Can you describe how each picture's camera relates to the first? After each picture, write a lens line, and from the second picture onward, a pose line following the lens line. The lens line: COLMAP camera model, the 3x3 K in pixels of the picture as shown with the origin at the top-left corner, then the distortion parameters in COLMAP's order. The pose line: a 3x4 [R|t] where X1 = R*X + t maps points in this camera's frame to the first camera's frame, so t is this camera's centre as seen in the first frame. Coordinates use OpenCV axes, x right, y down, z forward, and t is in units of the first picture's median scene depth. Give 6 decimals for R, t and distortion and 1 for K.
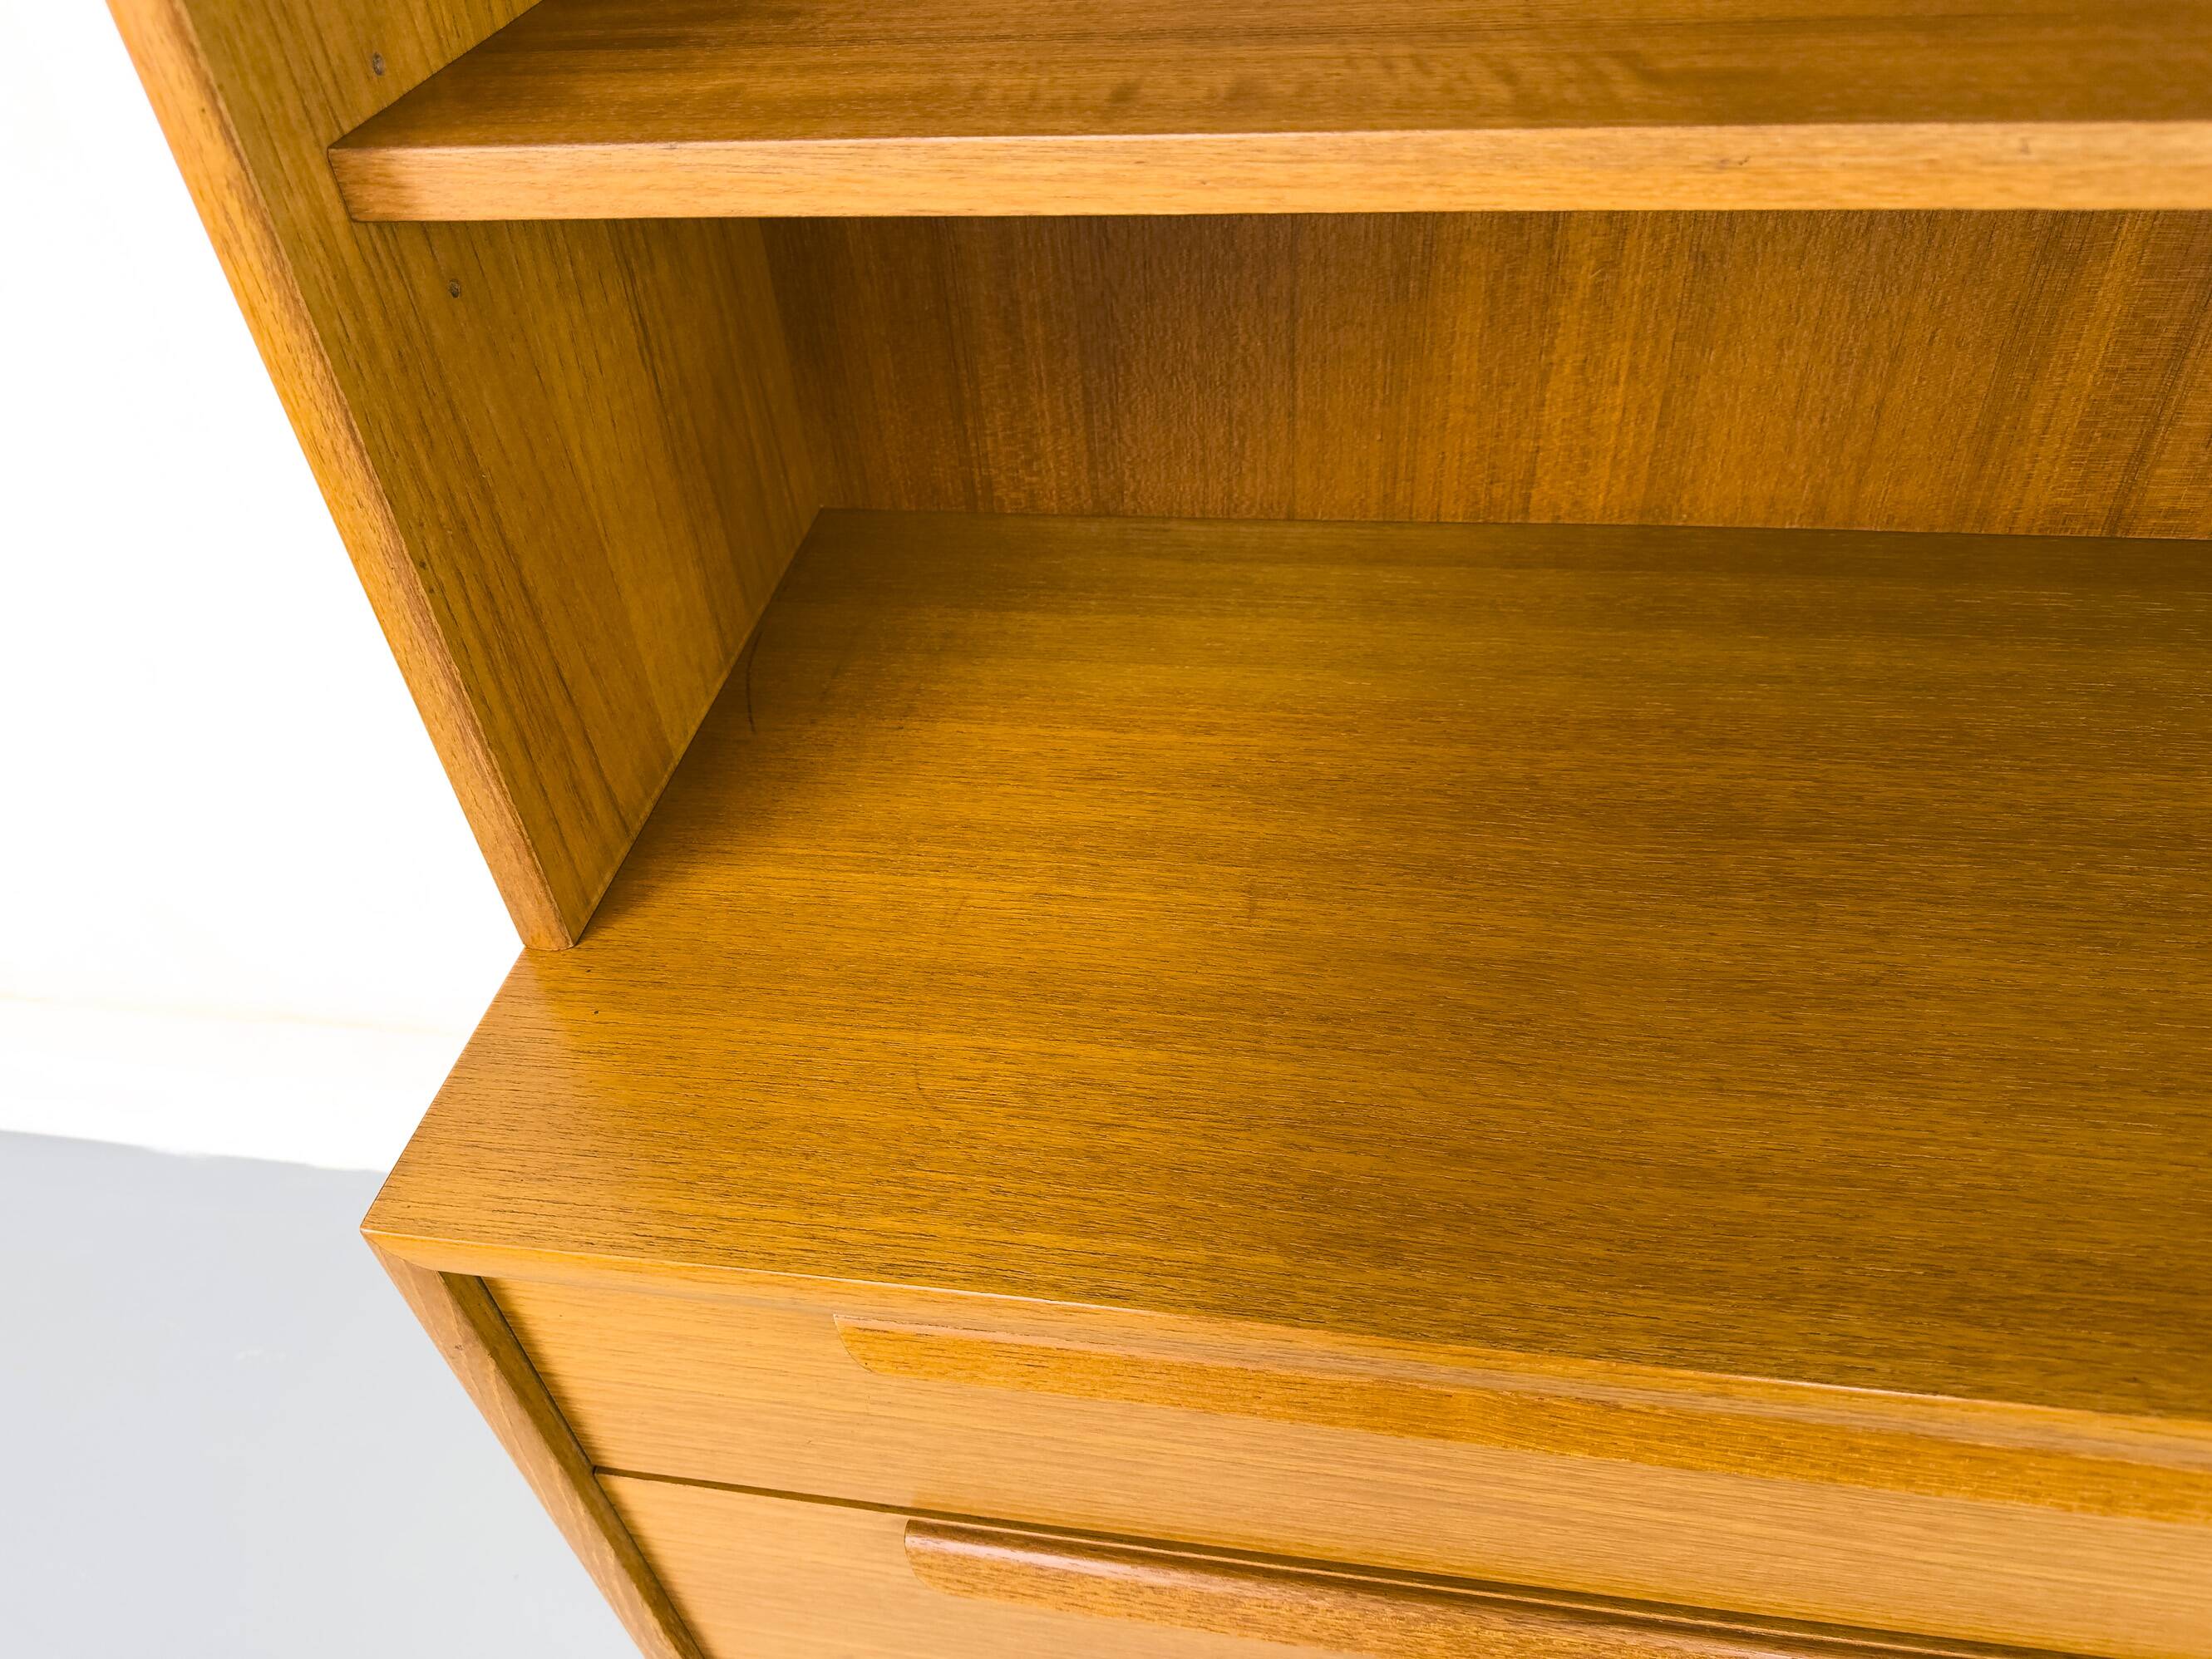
lens RADIAL K [[1579.9, 0, 1106.0], [0, 1579.9, 829.5], [0, 0, 1]] dist [0.062993, -0.101339]
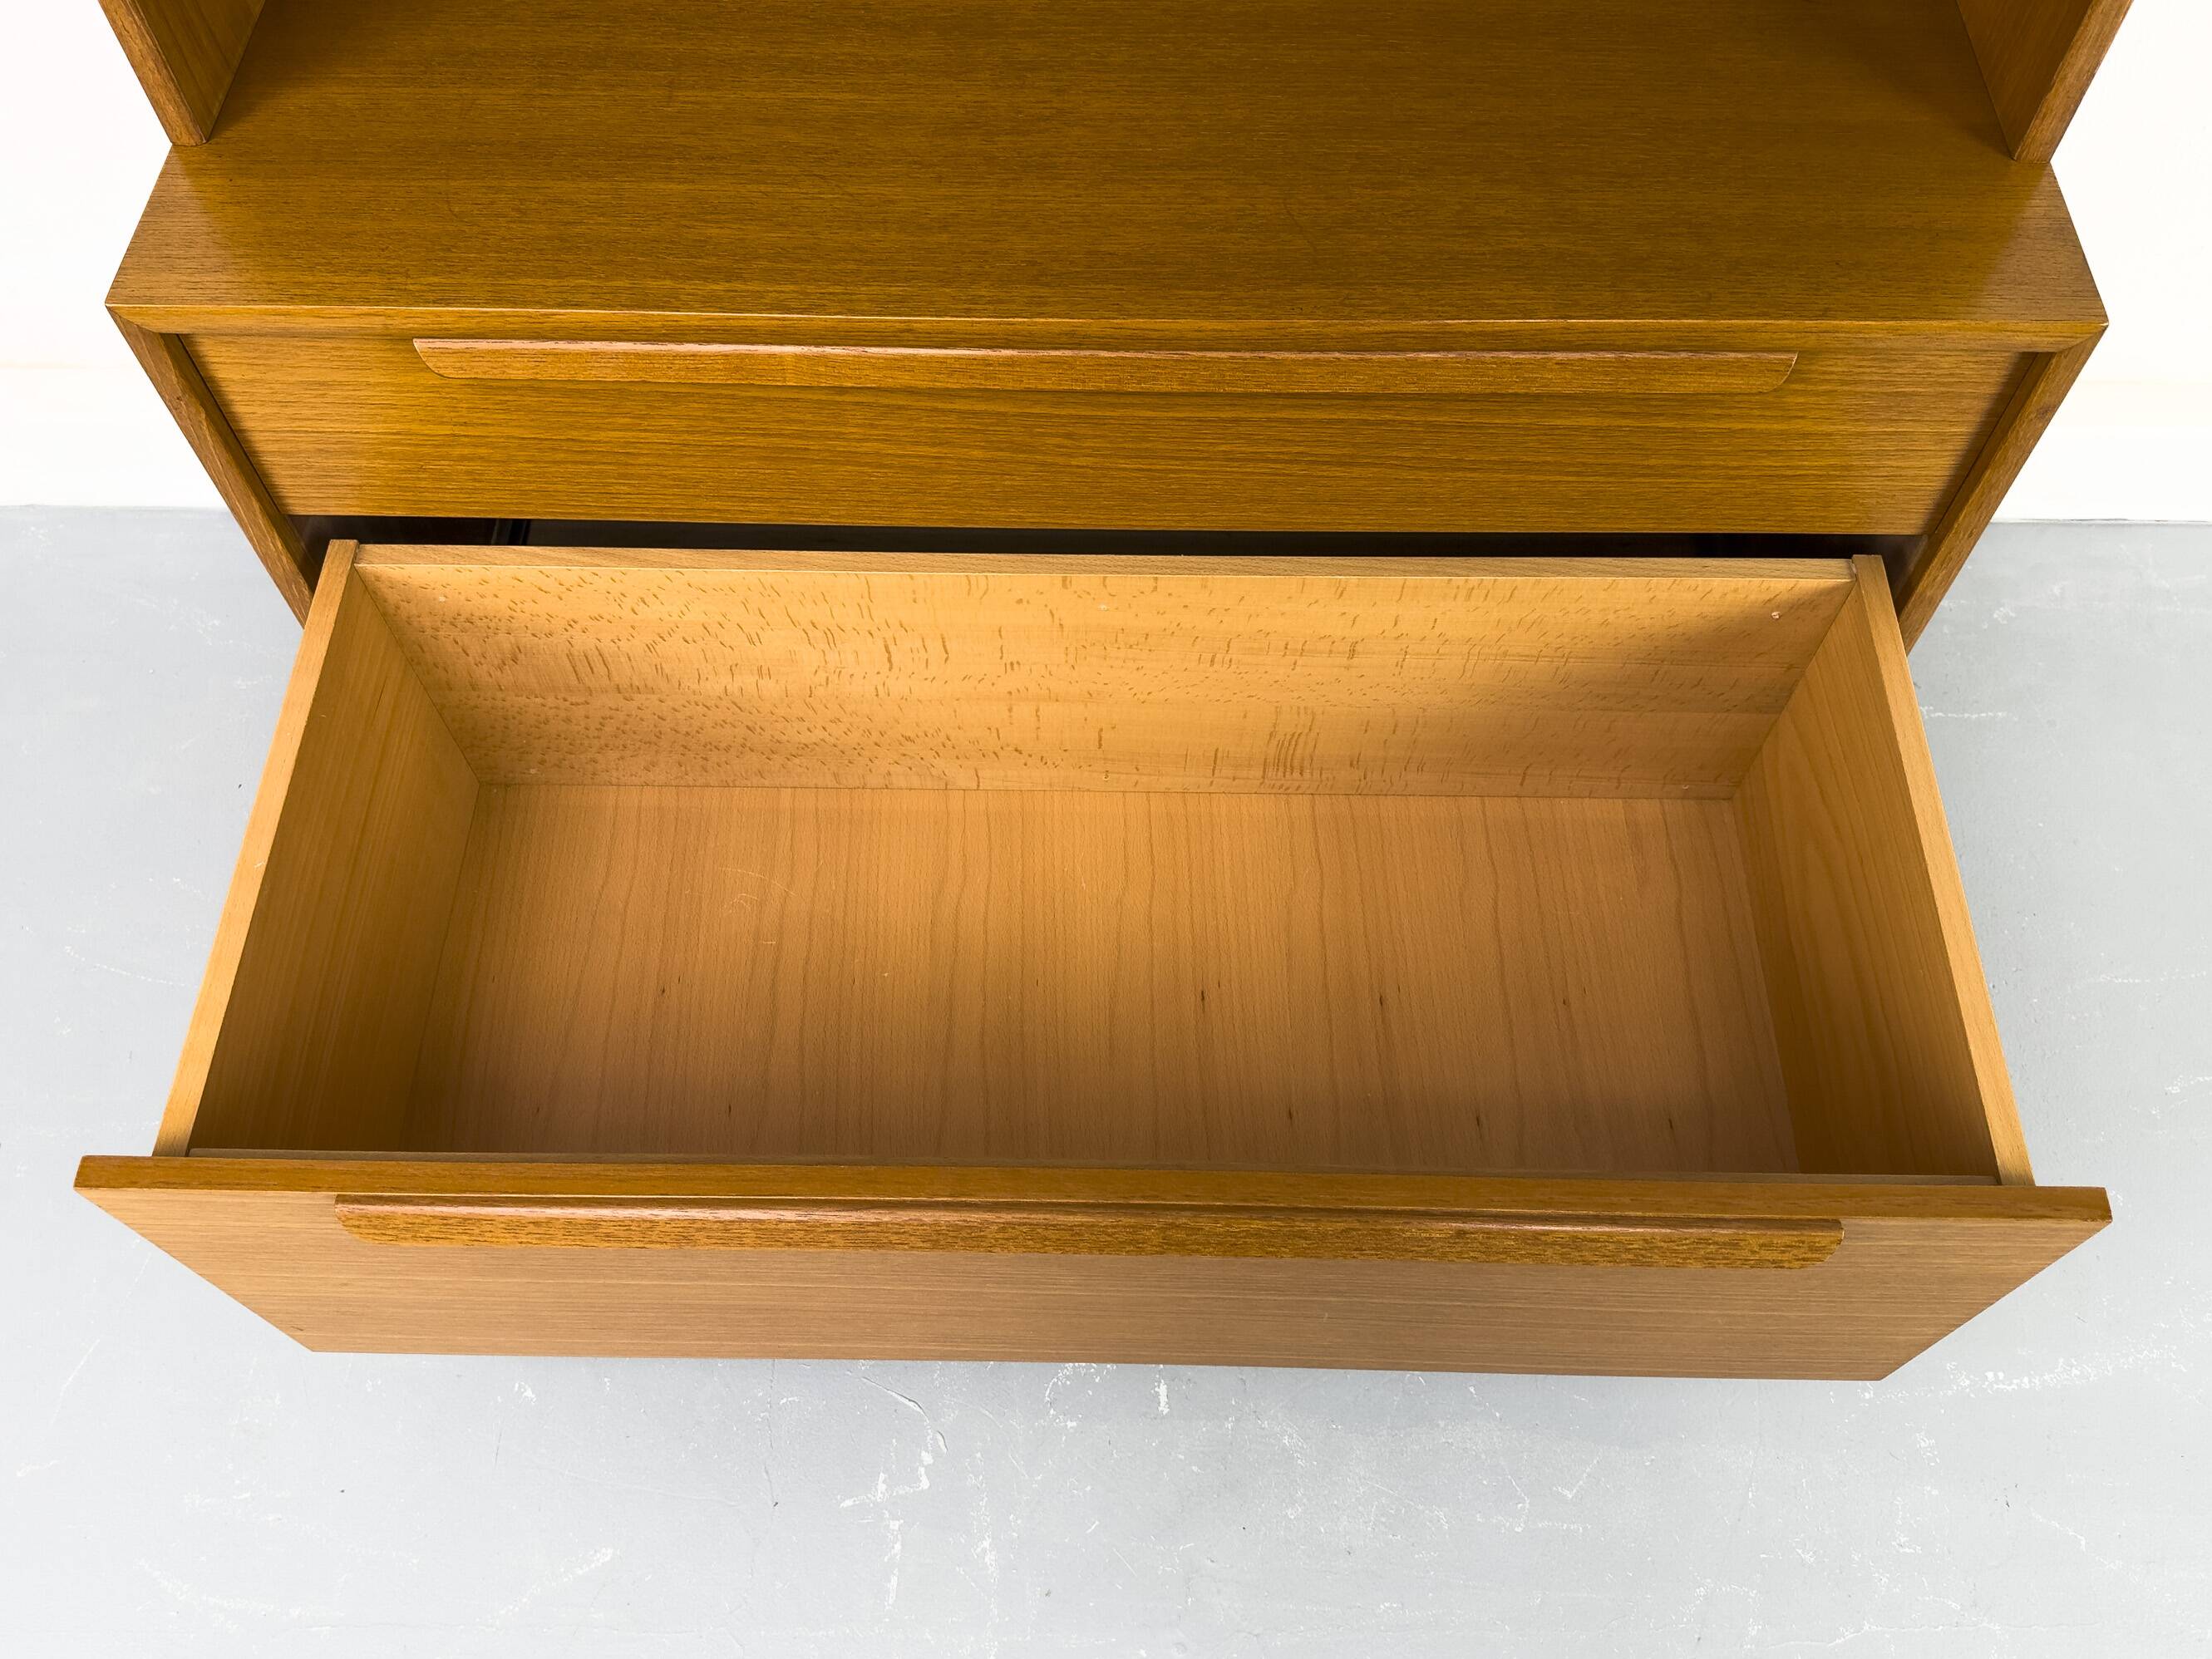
lens RADIAL K [[1809.2, 0, 1078.5], [0, 1809.2, 838.7], [0, 0, 1]] dist [0.058340, -0.101734]
pose [[0.989297, -0.085195, 0.118460, 0.228592], [0.046357, 0.953297, 0.298456, 0.241631], [-0.138355, -0.289770, 0.947043, -0.977104]]
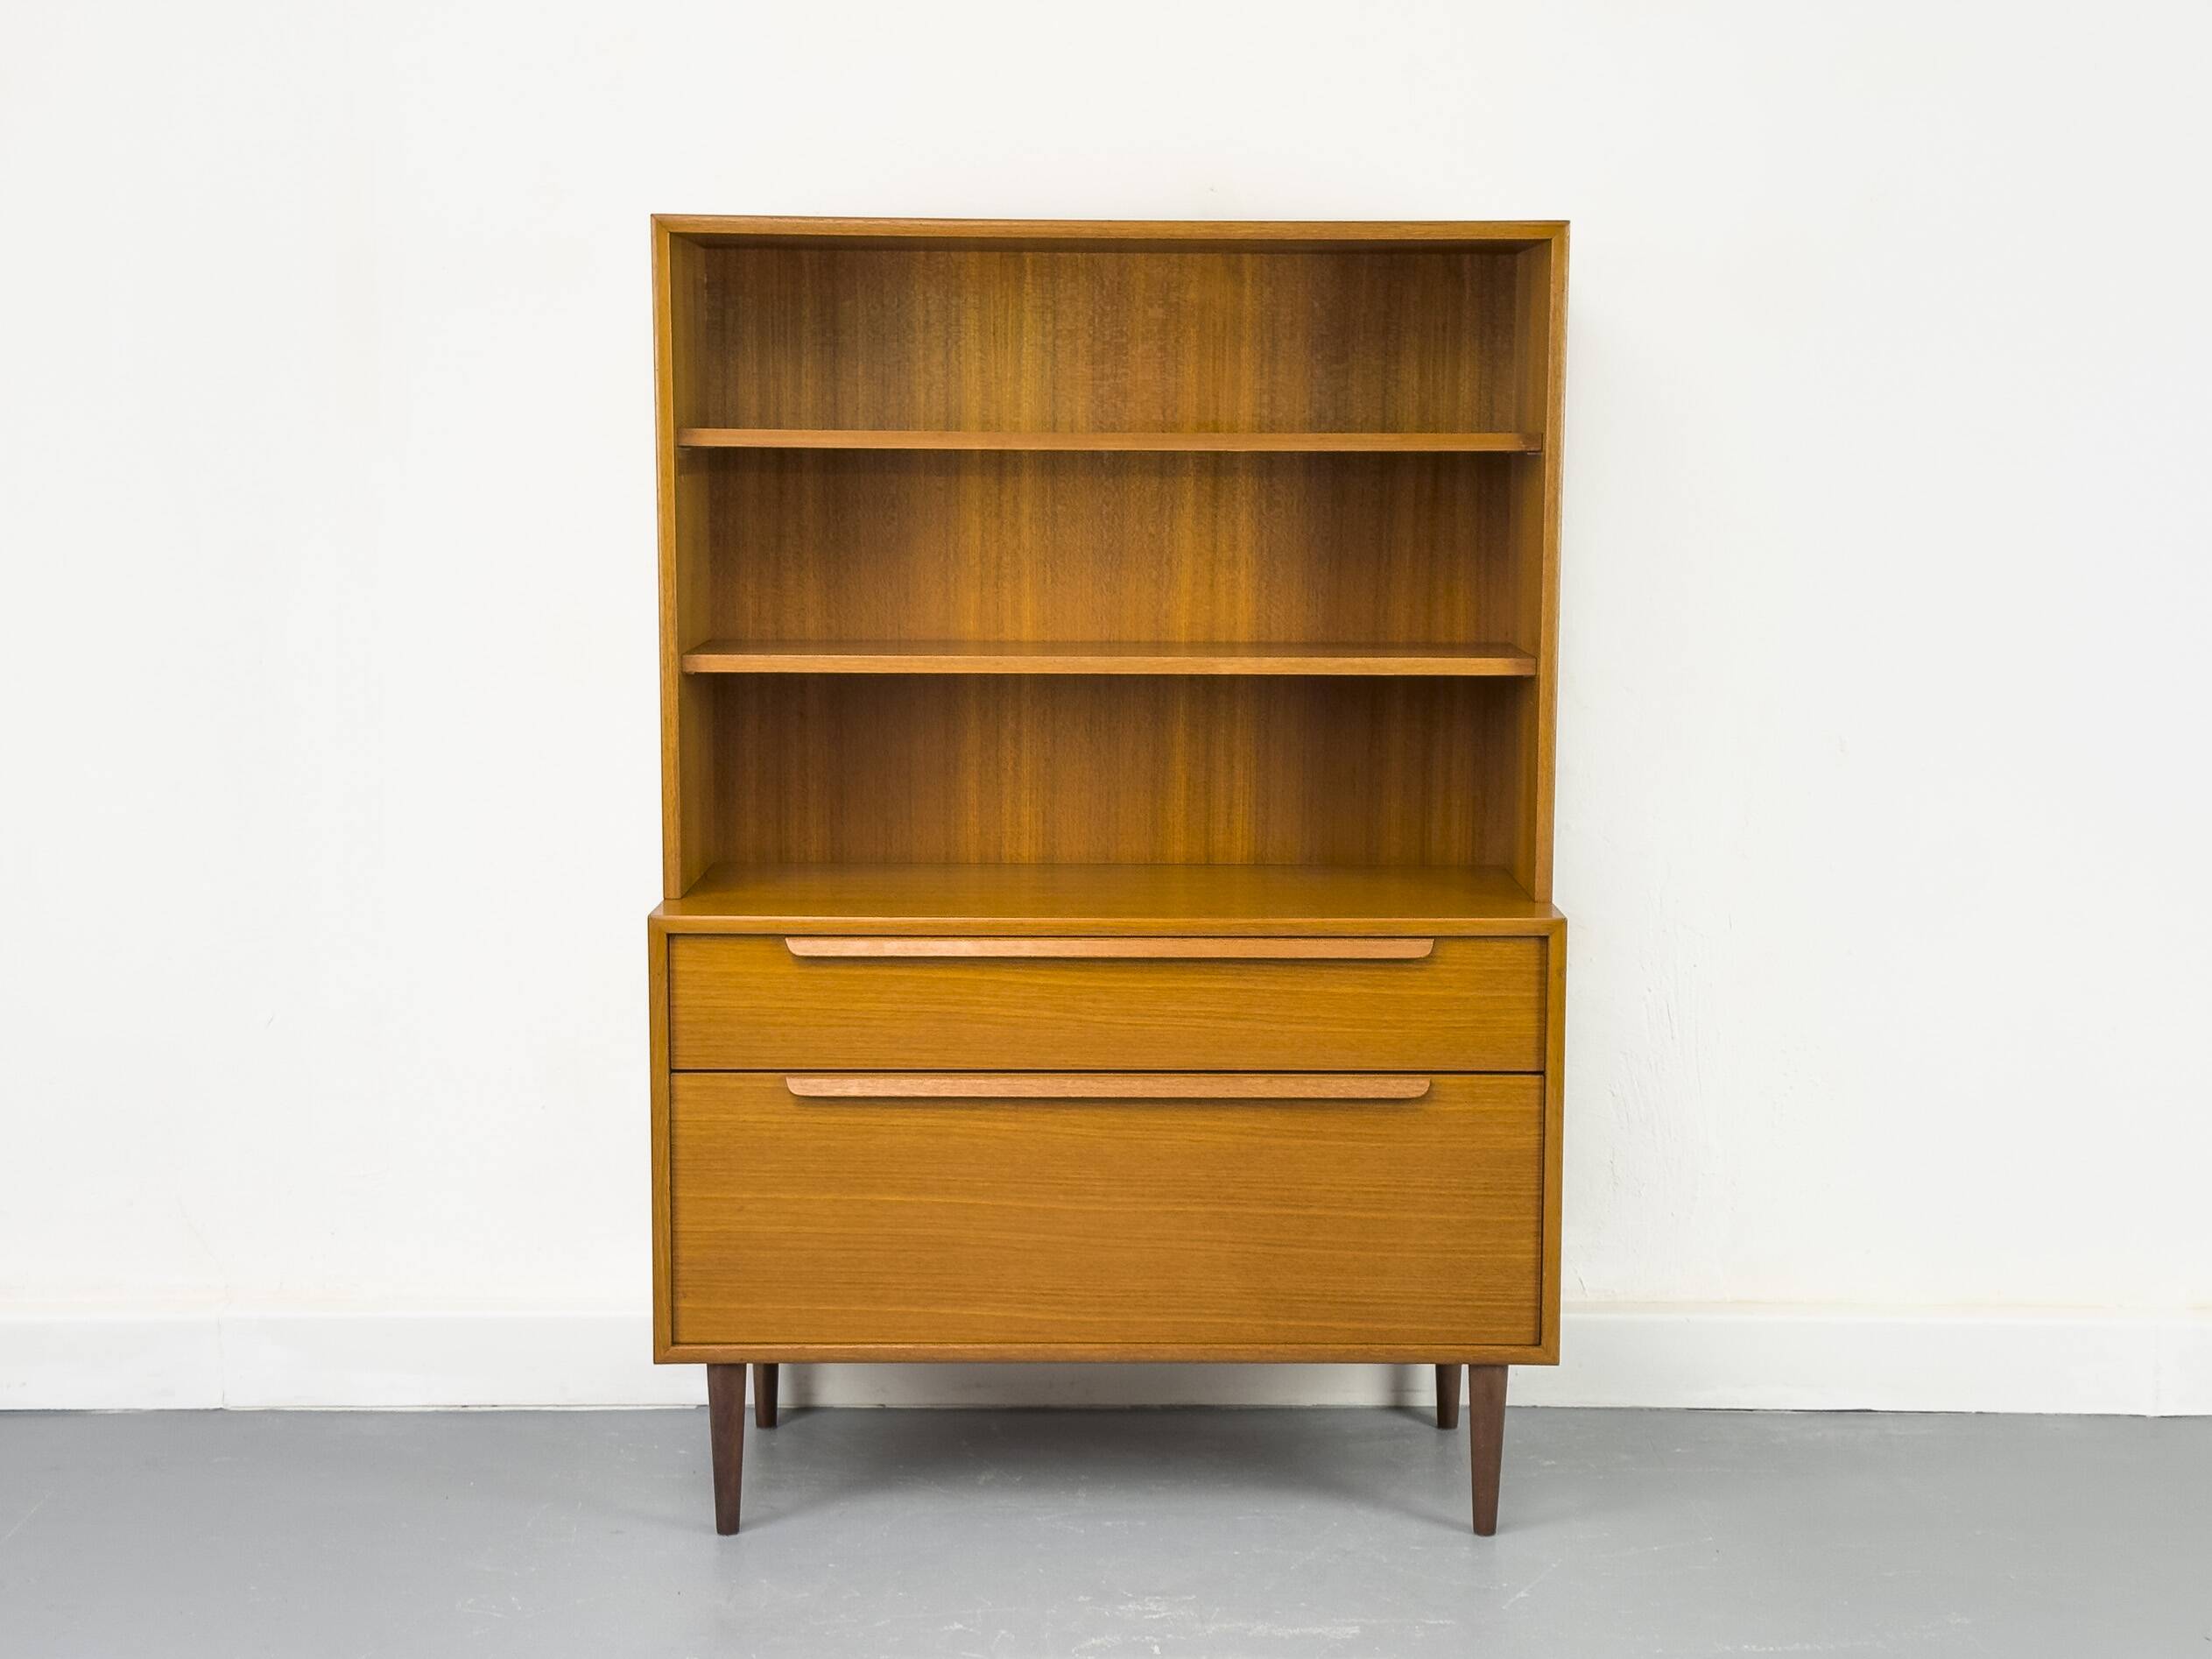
lens RADIAL K [[3262.8, 0, 1141.0], [0, 3262.8, 833.3], [0, 0, 1]] dist [0.217552, 0.000368]
pose [[0.983725, 0.051454, 0.172157, -0.603273], [0.056637, 0.820486, -0.568854, 3.942631], [-0.170523, 0.569347, 0.804218, -4.700309]]
